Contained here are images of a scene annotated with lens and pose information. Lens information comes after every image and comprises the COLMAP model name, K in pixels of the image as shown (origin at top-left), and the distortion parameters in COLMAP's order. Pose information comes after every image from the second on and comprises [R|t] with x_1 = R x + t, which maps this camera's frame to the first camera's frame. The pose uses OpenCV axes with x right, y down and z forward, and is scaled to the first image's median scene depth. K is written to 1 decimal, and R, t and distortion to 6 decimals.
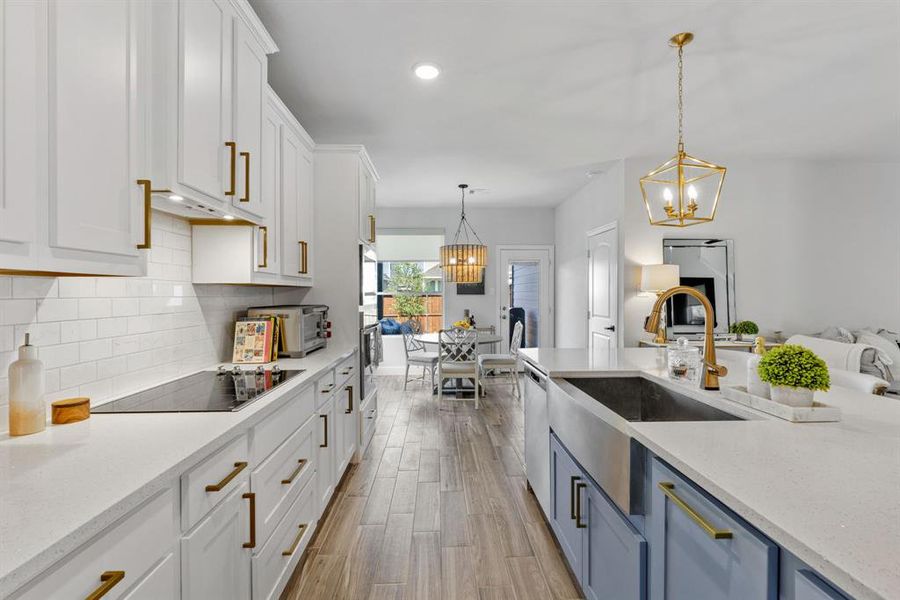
lens RADIAL K [[415.2, 0, 452.3], [0, 415.2, 292.2], [0, 0, 1]] dist [-0.000987, -0.000415]
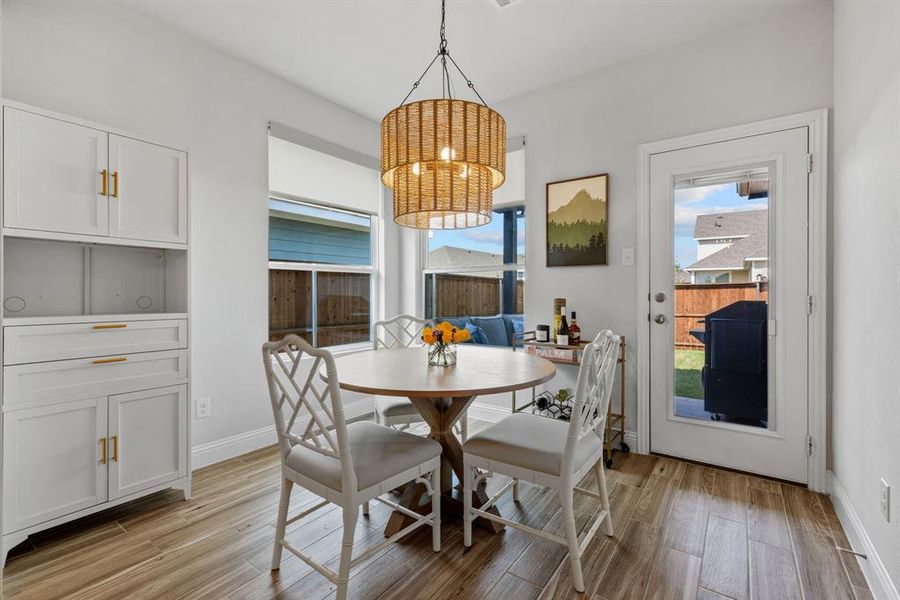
lens RADIAL K [[415.2, 0, 452.3], [0, 415.2, 292.2], [0, 0, 1]] dist [-0.000987, -0.000415]
pose [[0.795516, 0.001400, -0.605931, 0.272154], [0.001474, 0.999990, 0.004246, 0.041357], [0.605931, -0.004271, 0.795506, 0.718455]]
